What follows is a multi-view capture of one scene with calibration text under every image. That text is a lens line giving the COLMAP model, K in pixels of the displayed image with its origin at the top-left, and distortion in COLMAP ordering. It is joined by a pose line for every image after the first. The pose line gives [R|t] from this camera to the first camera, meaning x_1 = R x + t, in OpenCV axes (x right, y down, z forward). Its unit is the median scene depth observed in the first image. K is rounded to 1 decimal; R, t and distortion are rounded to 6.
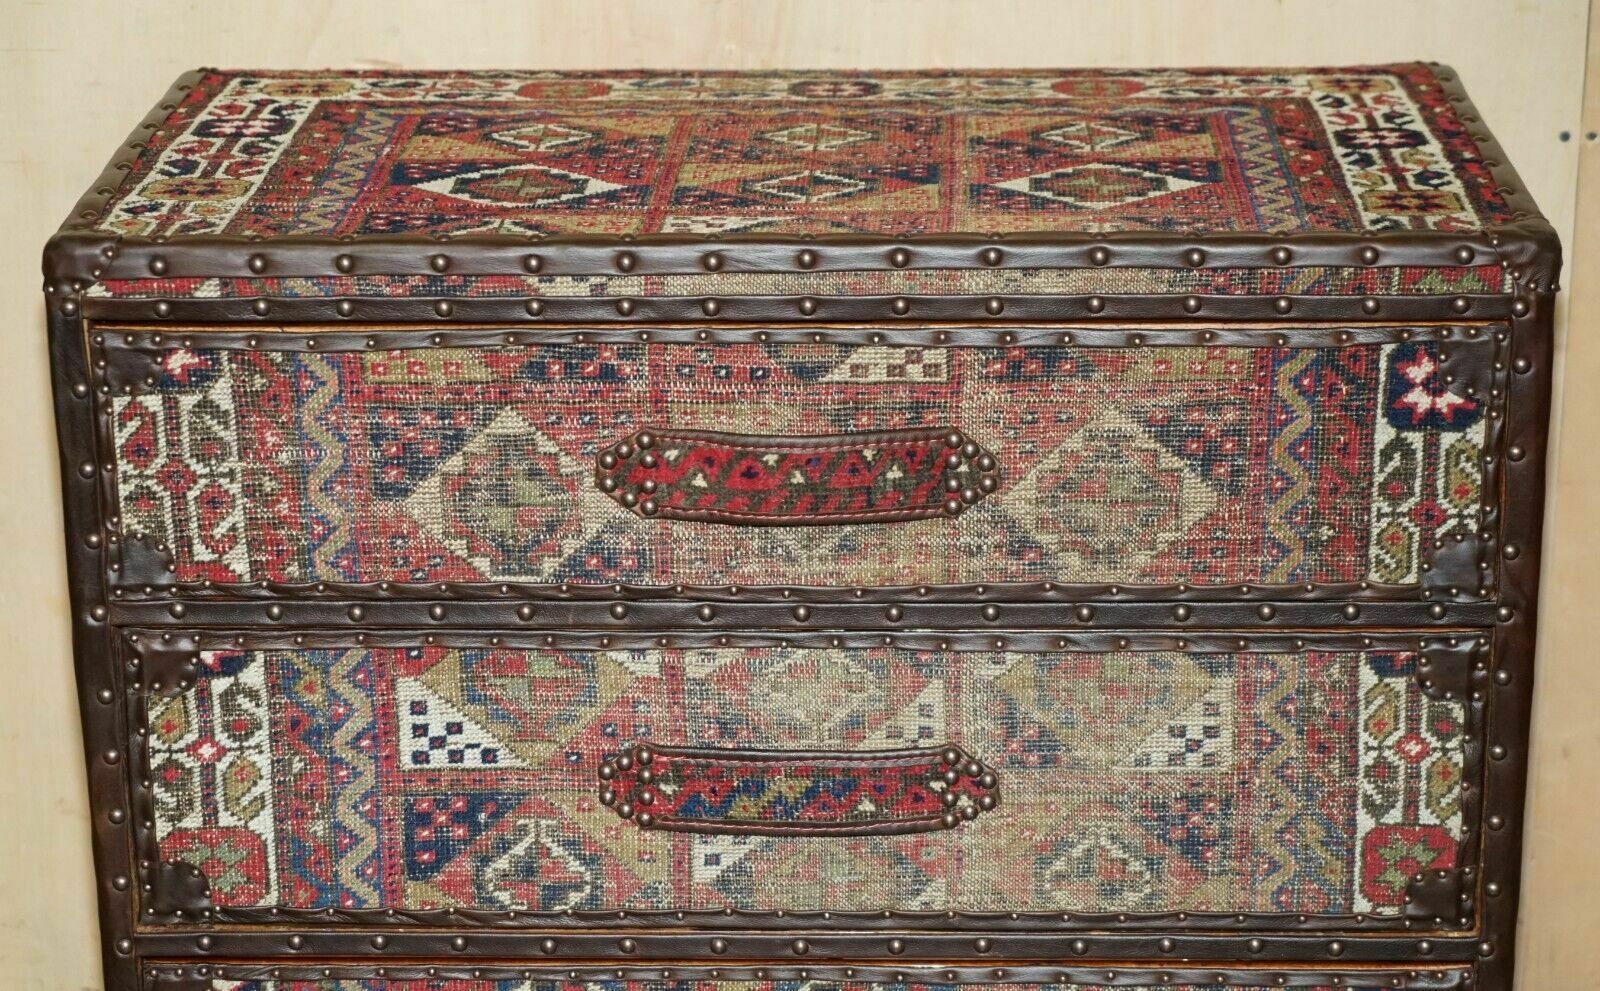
lens RADIAL K [[3538.3, 0, 775.8], [0, 3538.3, 553.4], [0, 0, 1]] dist [-0.025050, 0.000000]
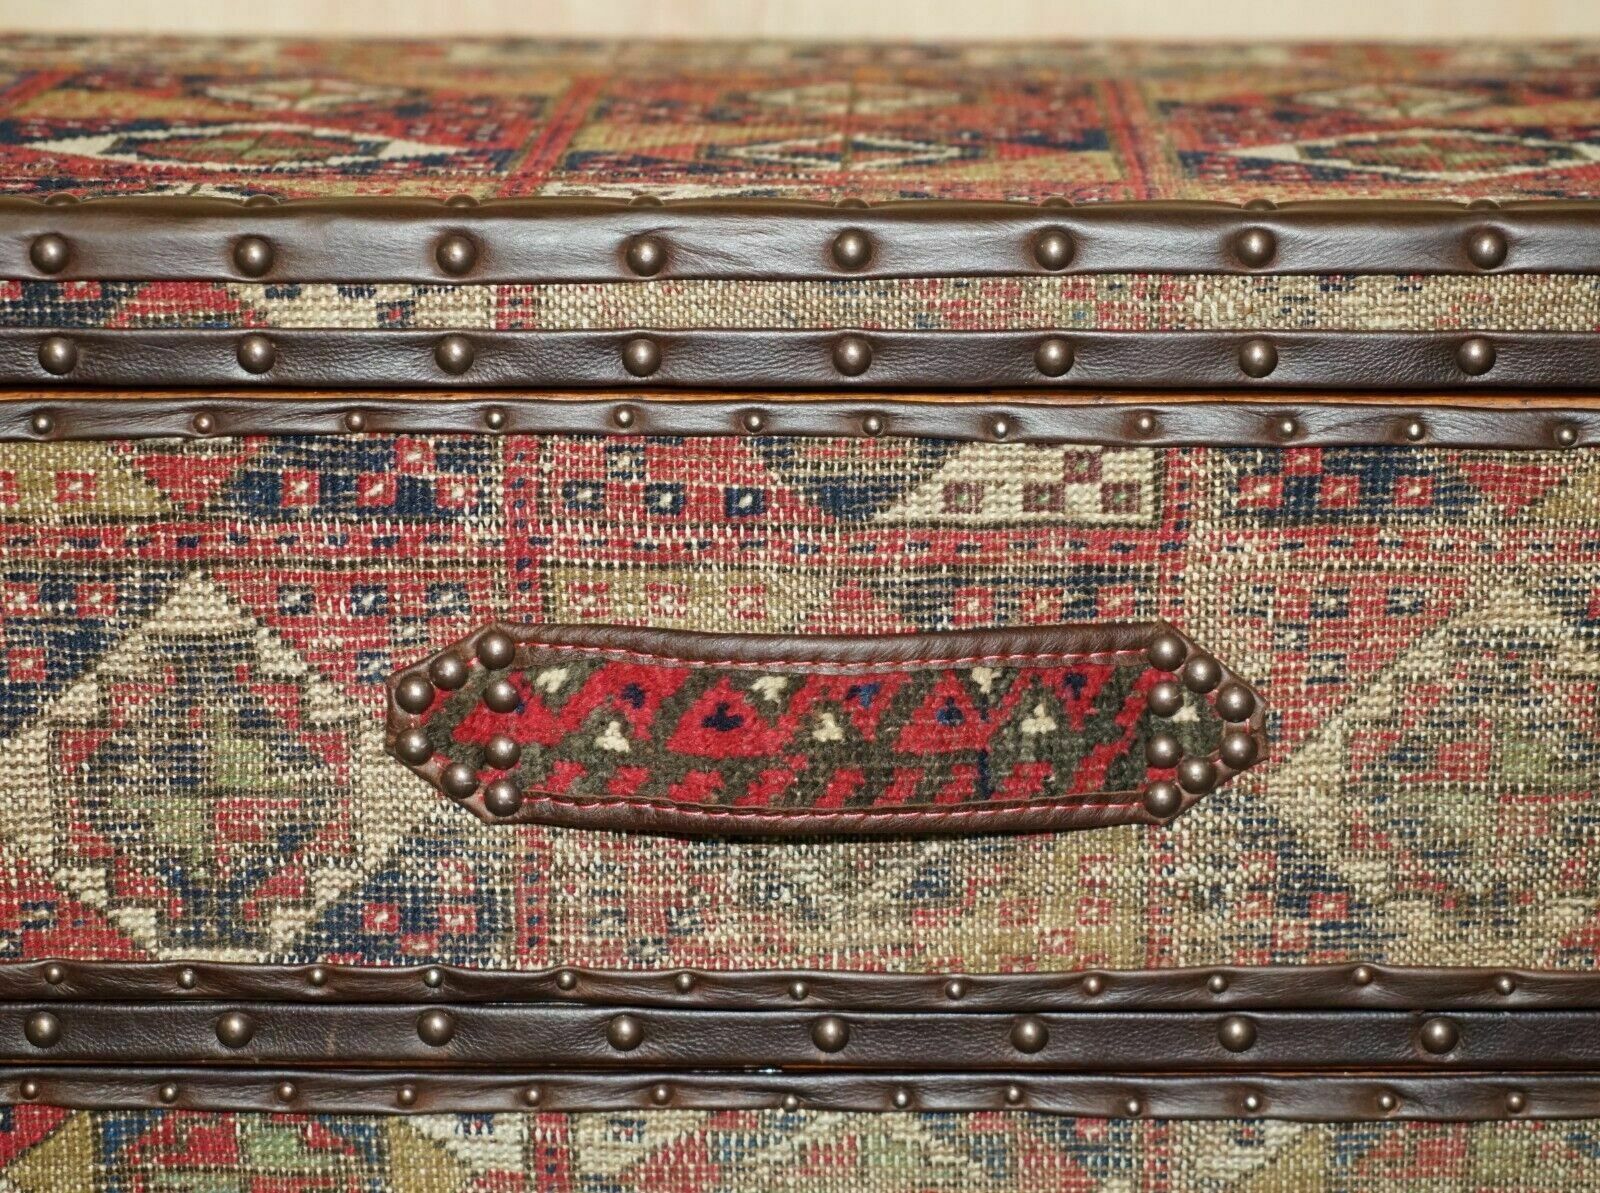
lens RADIAL K [[4635.1, 0, 878.3], [0, 4635.1, 541.5], [0, 0, 1]] dist [-0.045162, 0.000000]
pose [[0.999339, 0.007207, 0.035636, -0.008664], [-0.003222, 0.993854, -0.110654, 0.020348], [-0.036214, 0.110466, 0.993220, 0.395228]]
